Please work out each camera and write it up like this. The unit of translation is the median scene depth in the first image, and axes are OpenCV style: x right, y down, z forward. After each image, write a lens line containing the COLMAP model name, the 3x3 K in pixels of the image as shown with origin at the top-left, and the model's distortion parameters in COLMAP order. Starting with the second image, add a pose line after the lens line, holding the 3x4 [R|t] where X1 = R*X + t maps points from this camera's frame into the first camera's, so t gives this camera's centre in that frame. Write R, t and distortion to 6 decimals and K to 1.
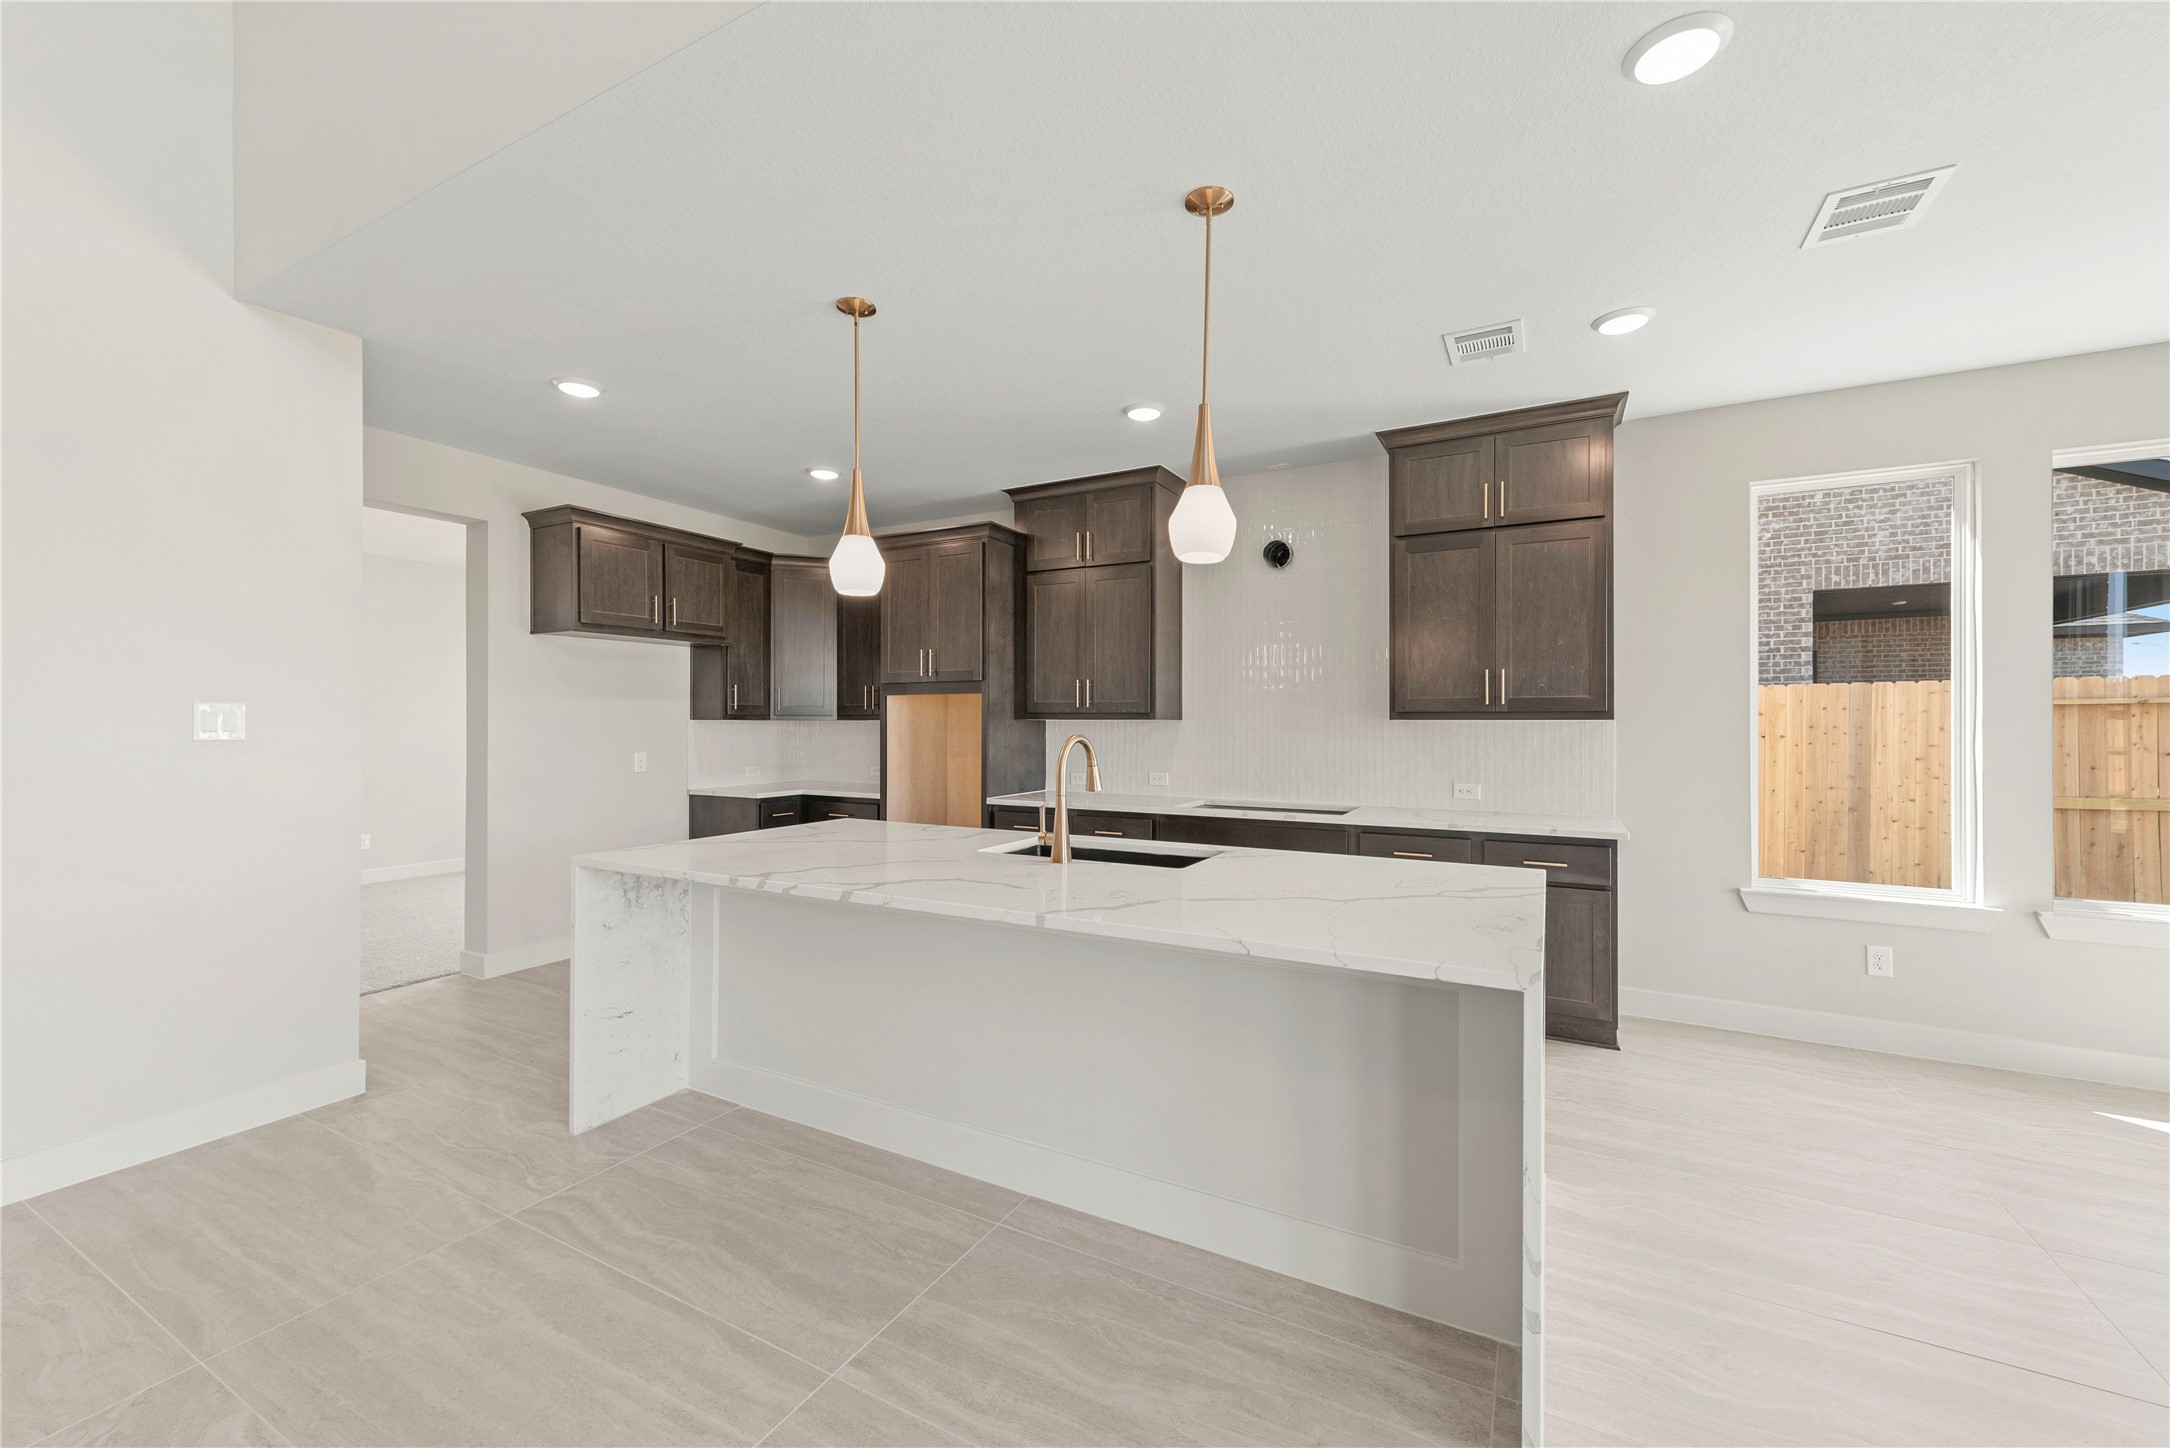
lens RADIAL K [[885.3, 0, 1075.4], [0, 885.3, 728.0], [0, 0, 1]] dist [0.019037, -0.010273]
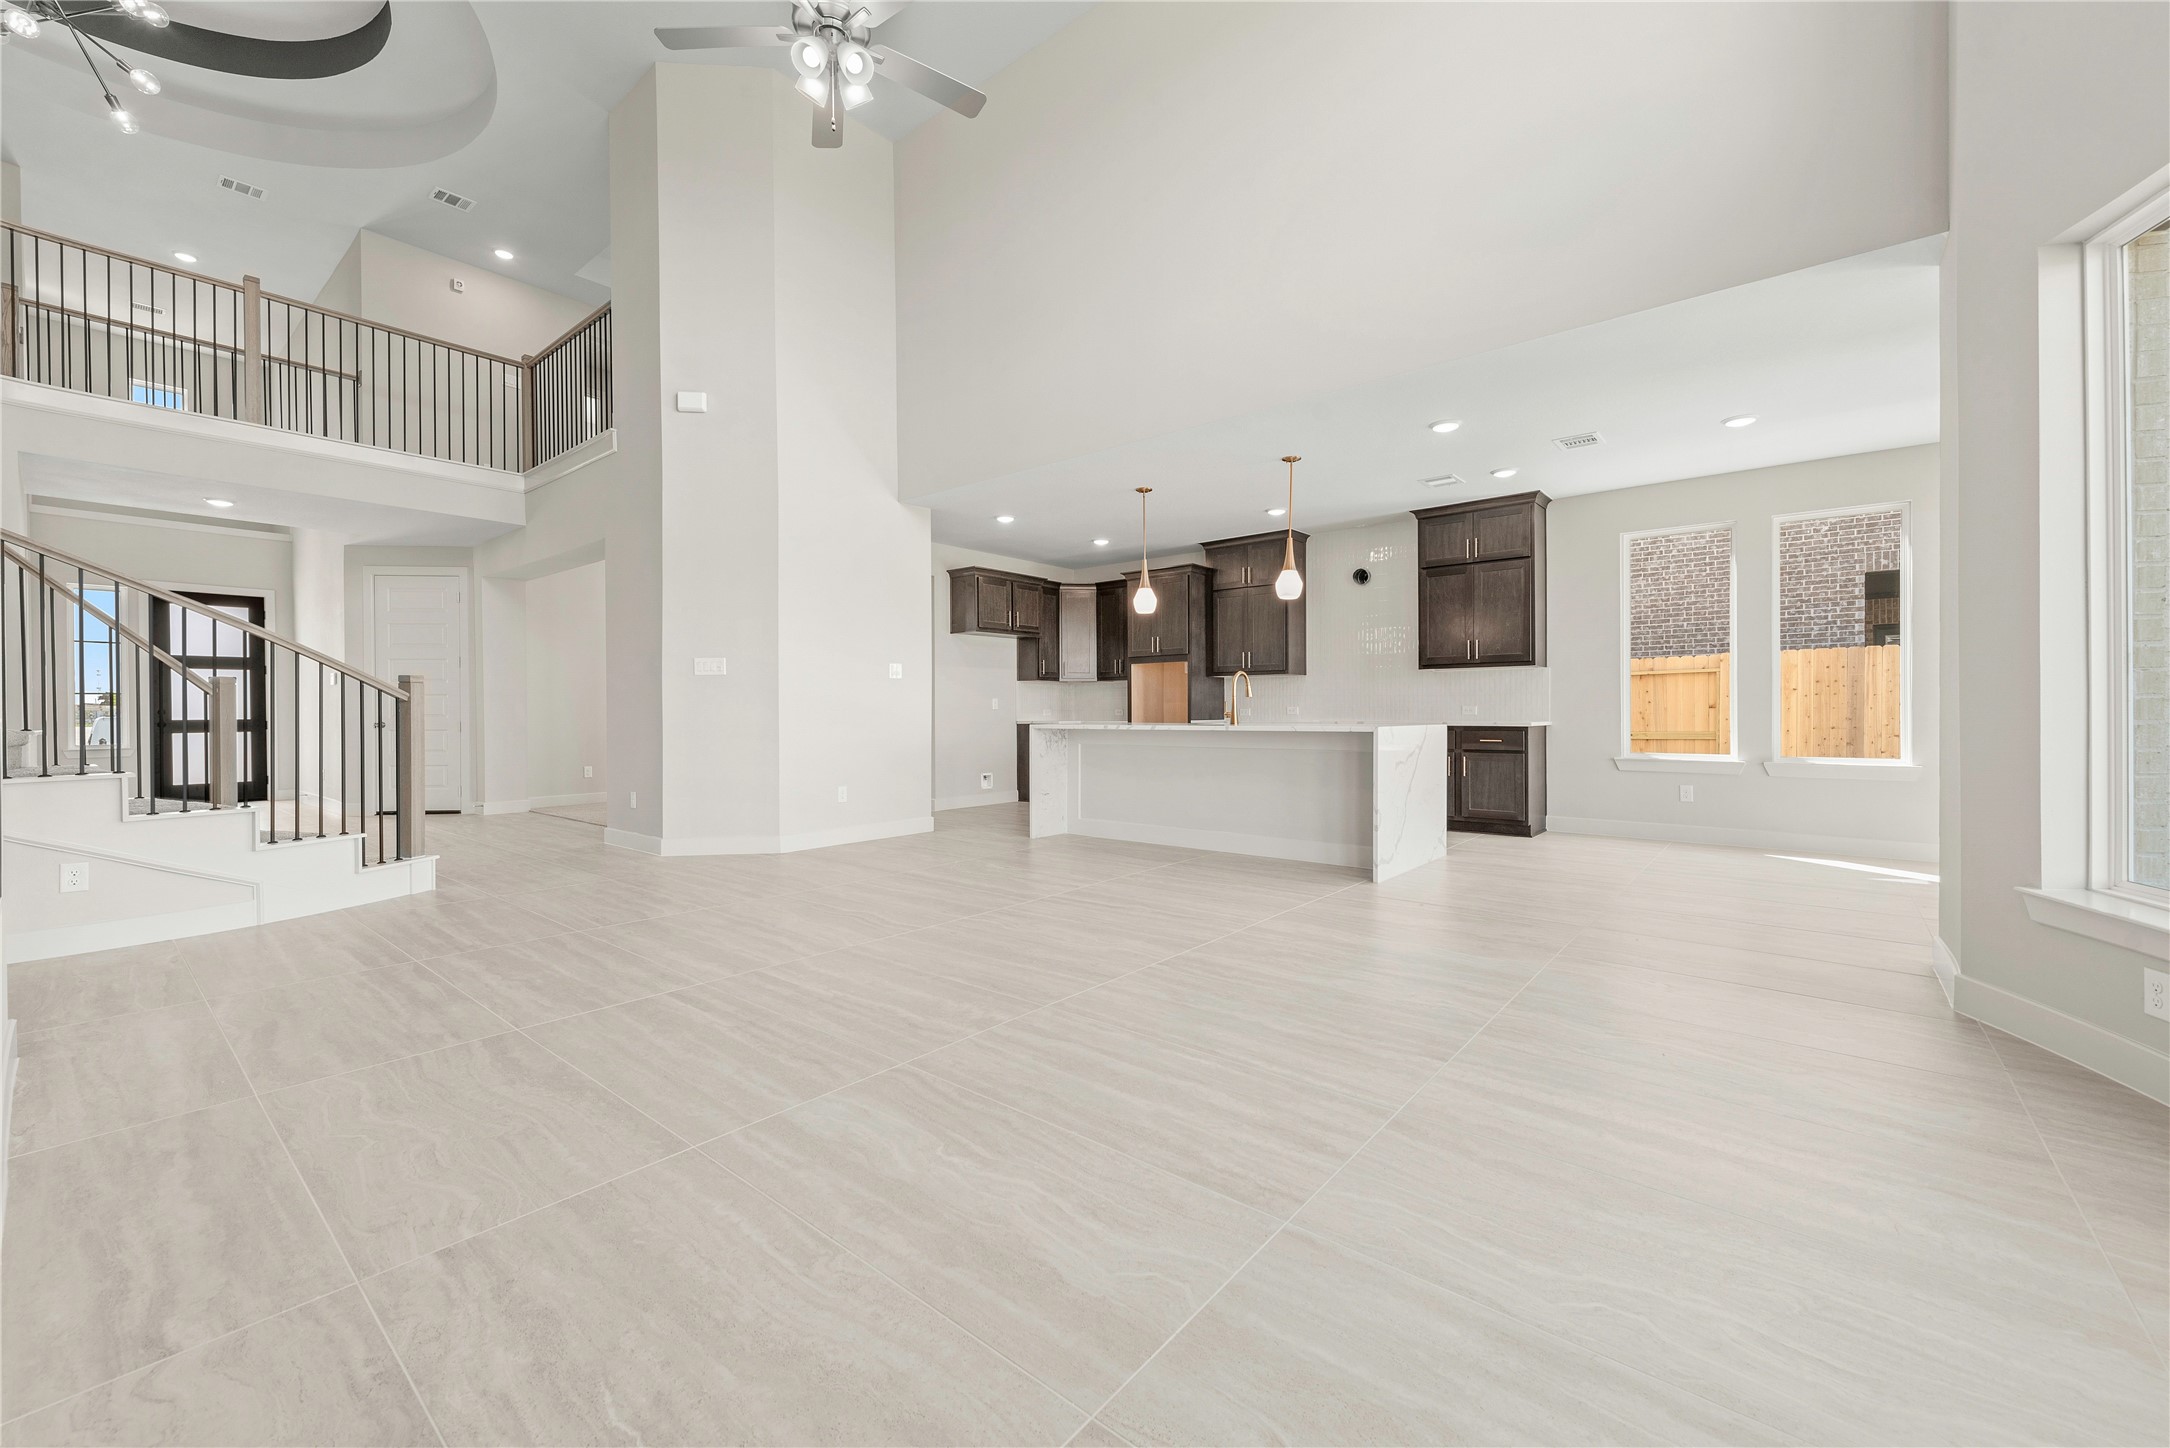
lens RADIAL K [[865.9, 0, 1085.0], [0, 865.9, 724.0], [0, 0, 1]] dist [0.009782, -0.000106]
pose [[0.982692, -0.004478, -0.185191, 0.011855], [0.006267, 0.999939, 0.009078, 0.072420], [0.185139, -0.010082, 0.982661, -0.768947]]
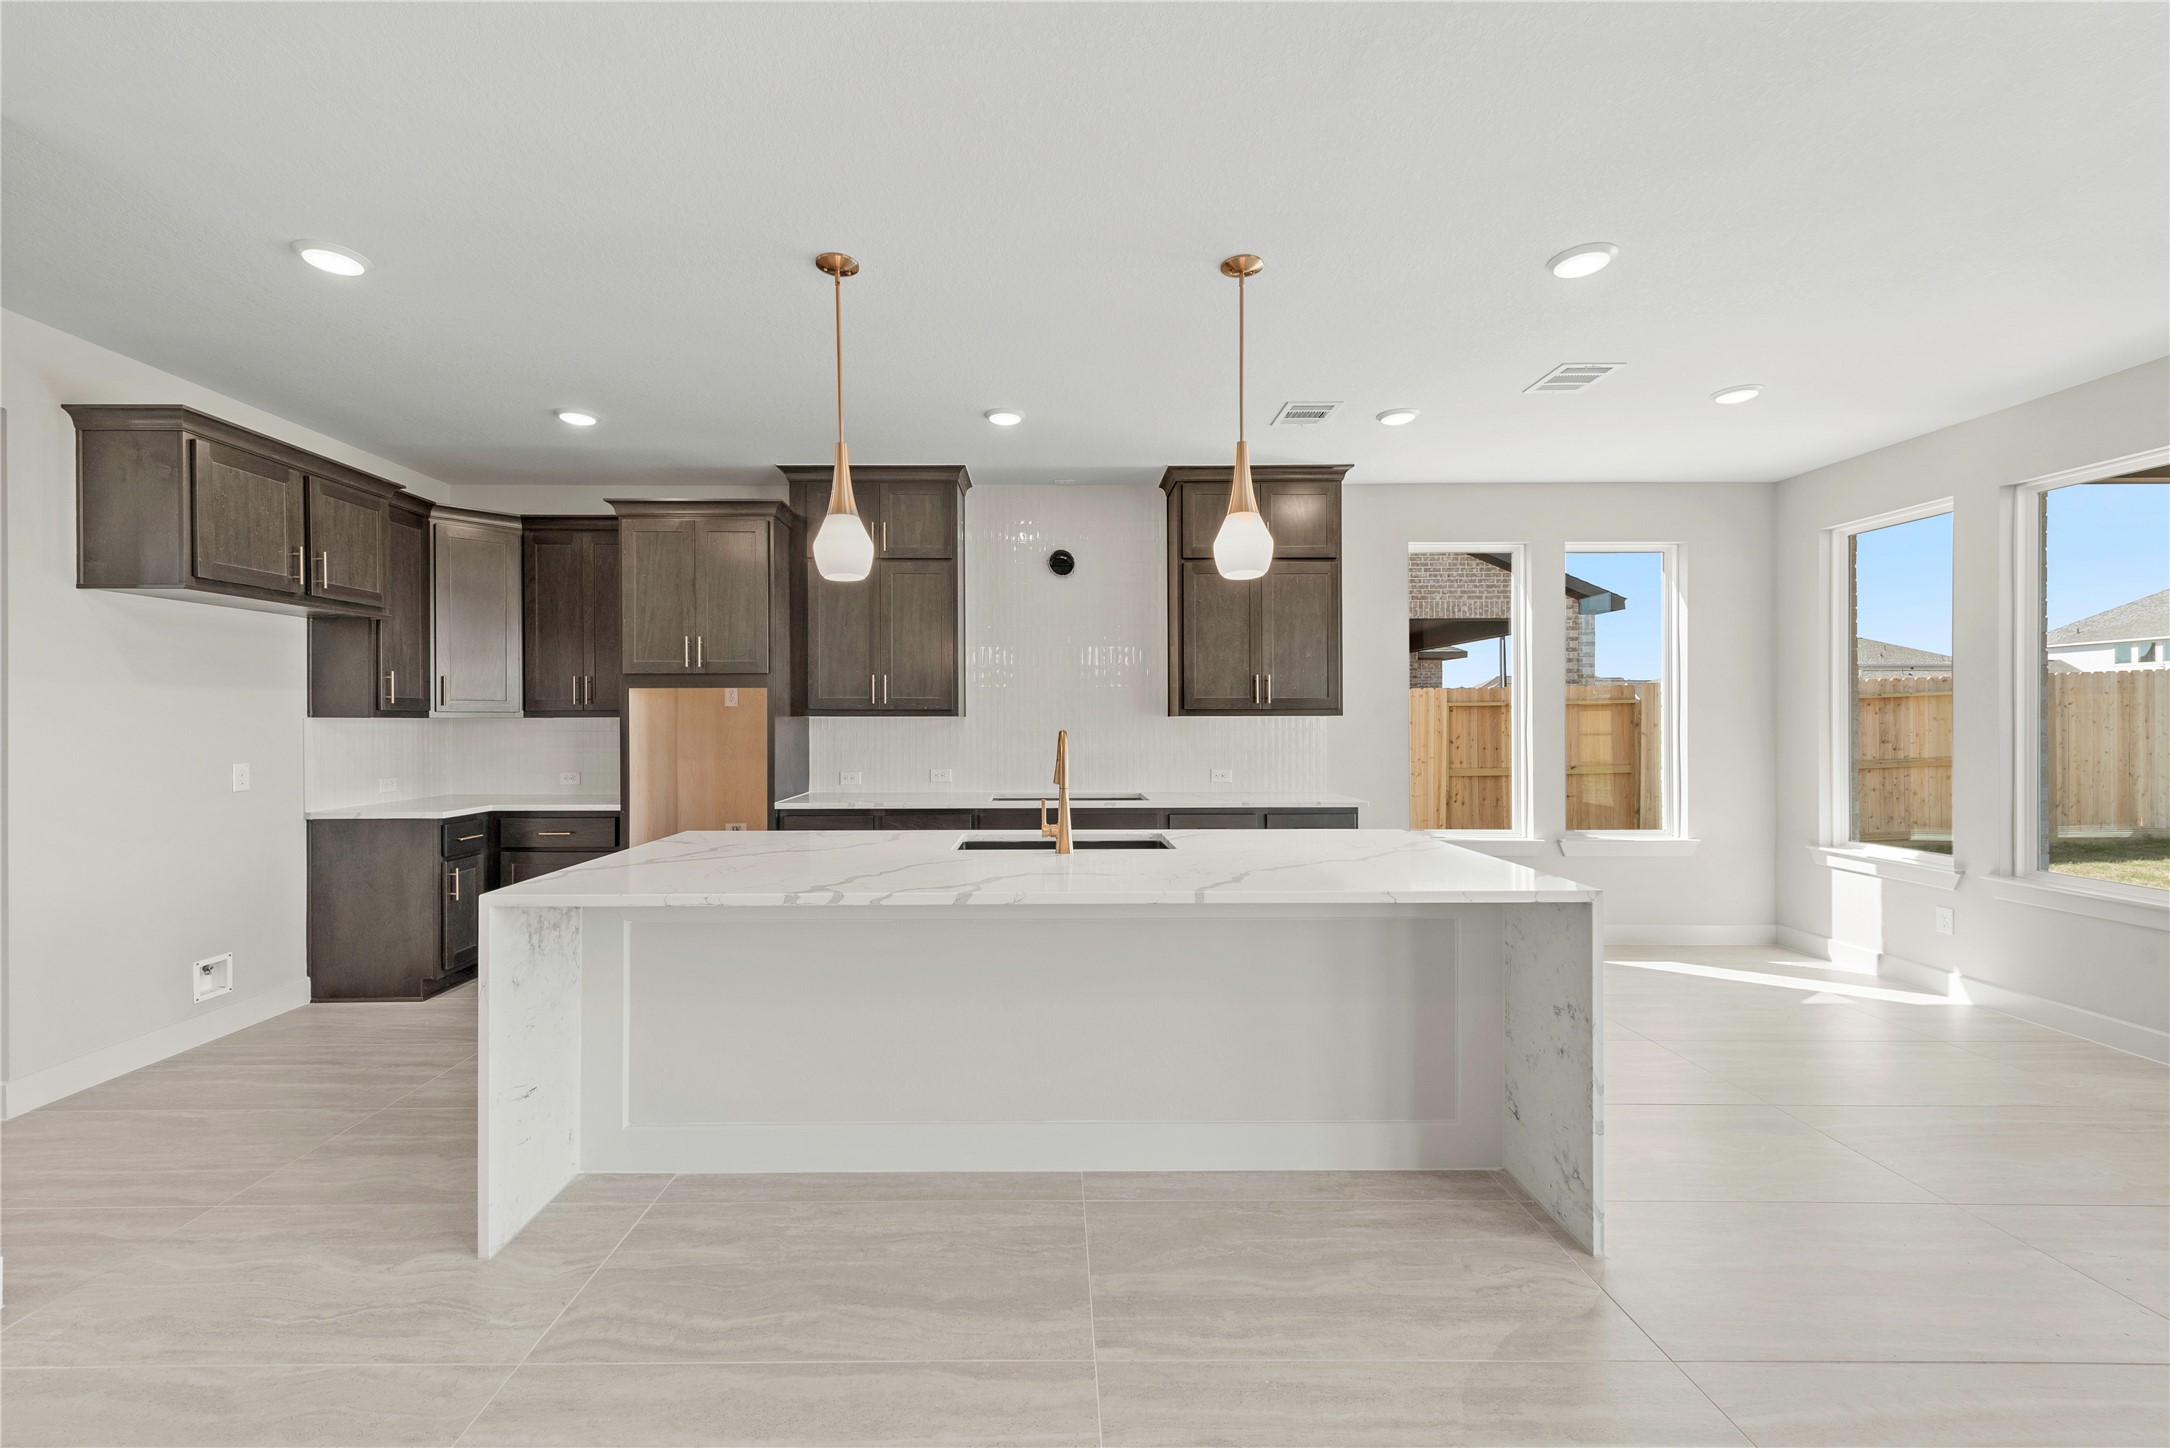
lens RADIAL K [[893.7, 0, 1085.0], [0, 893.7, 724.0], [0, 0, 1]] dist [0.015310, -0.006018]
pose [[0.868904, -0.005317, 0.494952, -0.293497], [0.006282, 0.999980, -0.000286, 0.000571], [-0.494941, 0.003358, 0.868920, 0.042891]]
